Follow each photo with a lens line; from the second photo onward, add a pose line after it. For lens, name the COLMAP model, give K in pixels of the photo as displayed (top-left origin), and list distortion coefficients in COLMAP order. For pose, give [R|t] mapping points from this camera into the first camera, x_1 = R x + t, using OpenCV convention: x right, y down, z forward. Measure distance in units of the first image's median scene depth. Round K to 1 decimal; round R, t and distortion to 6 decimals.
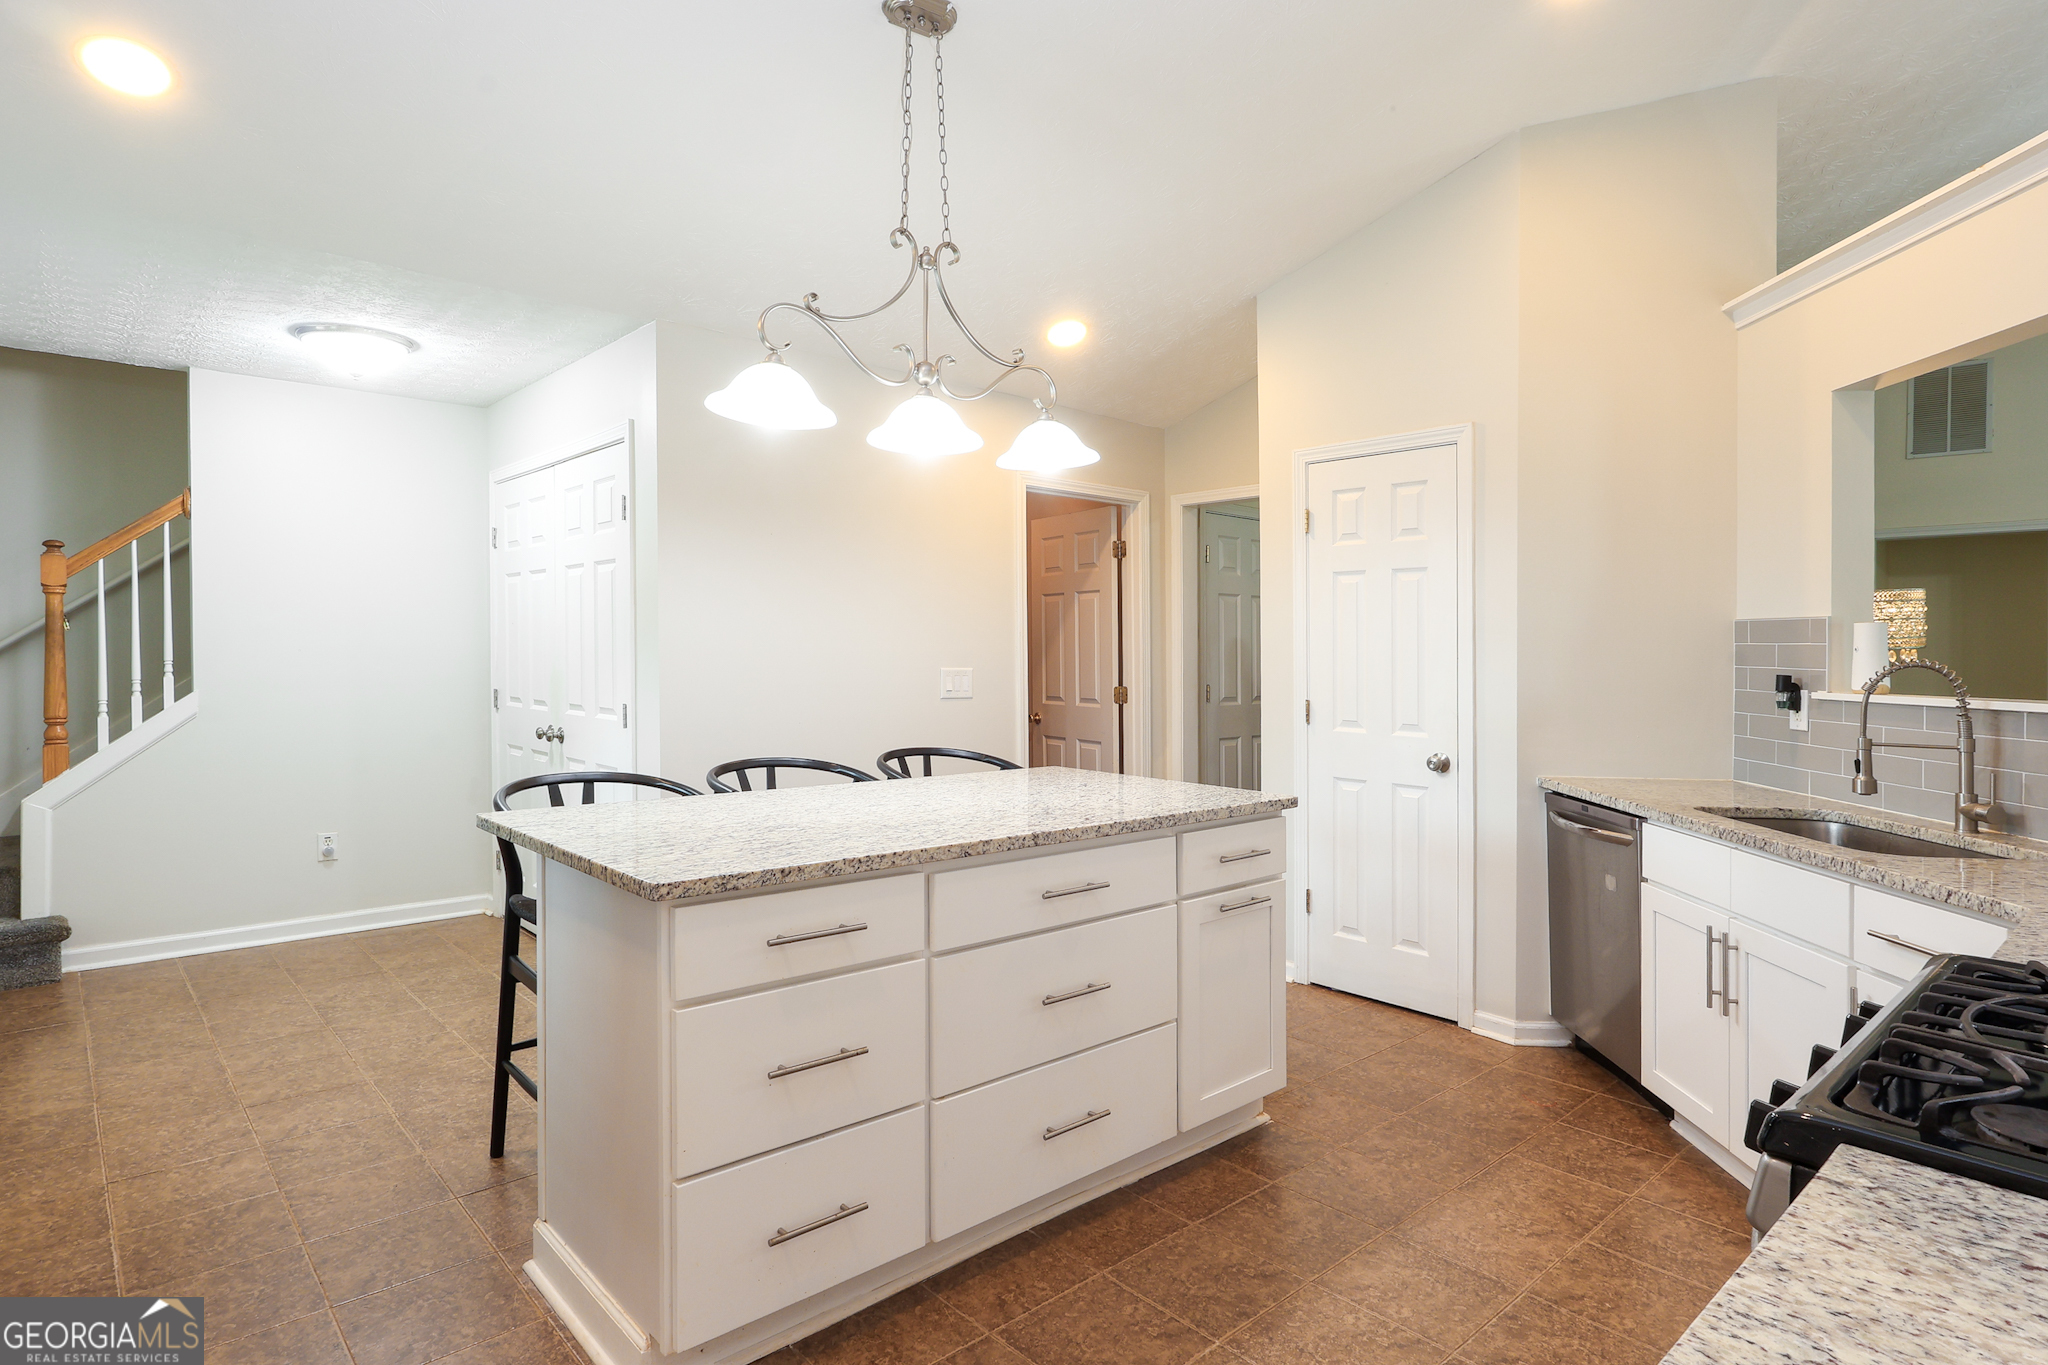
lens RADIAL K [[1103.9, 0, 1025.9], [0, 1103.9, 678.6], [0, 0, 1]] dist [0.001664, -0.001484]
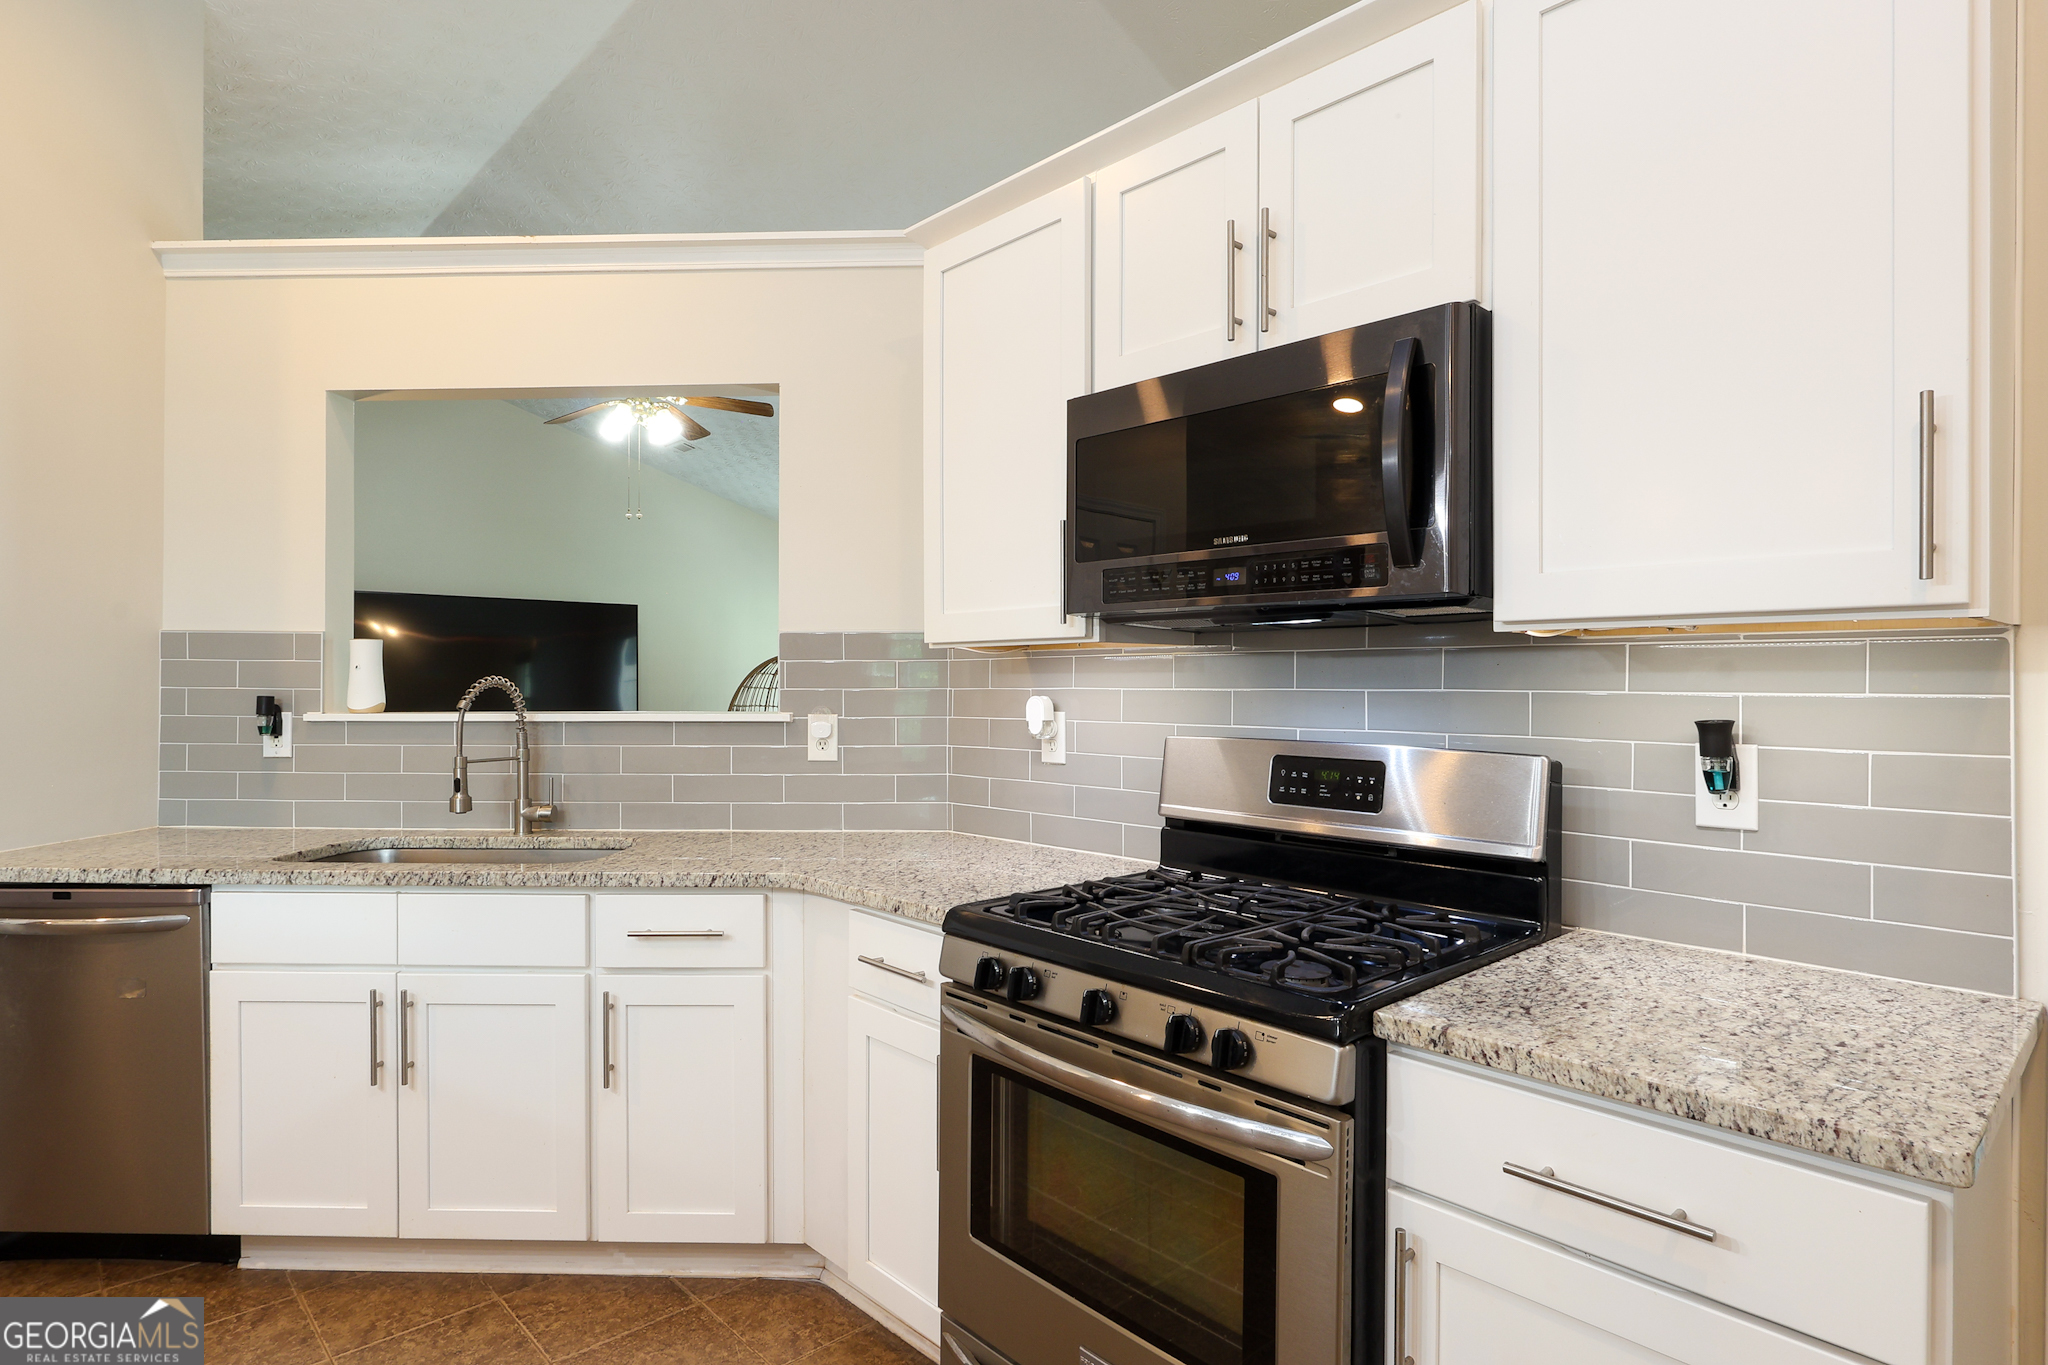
lens RADIAL K [[1103.9, 0, 1024.8], [0, 1103.9, 666.2], [0, 0, 1]] dist [0.001664, -0.001484]
pose [[-0.015586, -0.001805, 0.999877, -0.248611], [0.021863, 0.999759, 0.002145, -0.019011], [-0.999639, 0.021894, -0.015543, 0.499080]]
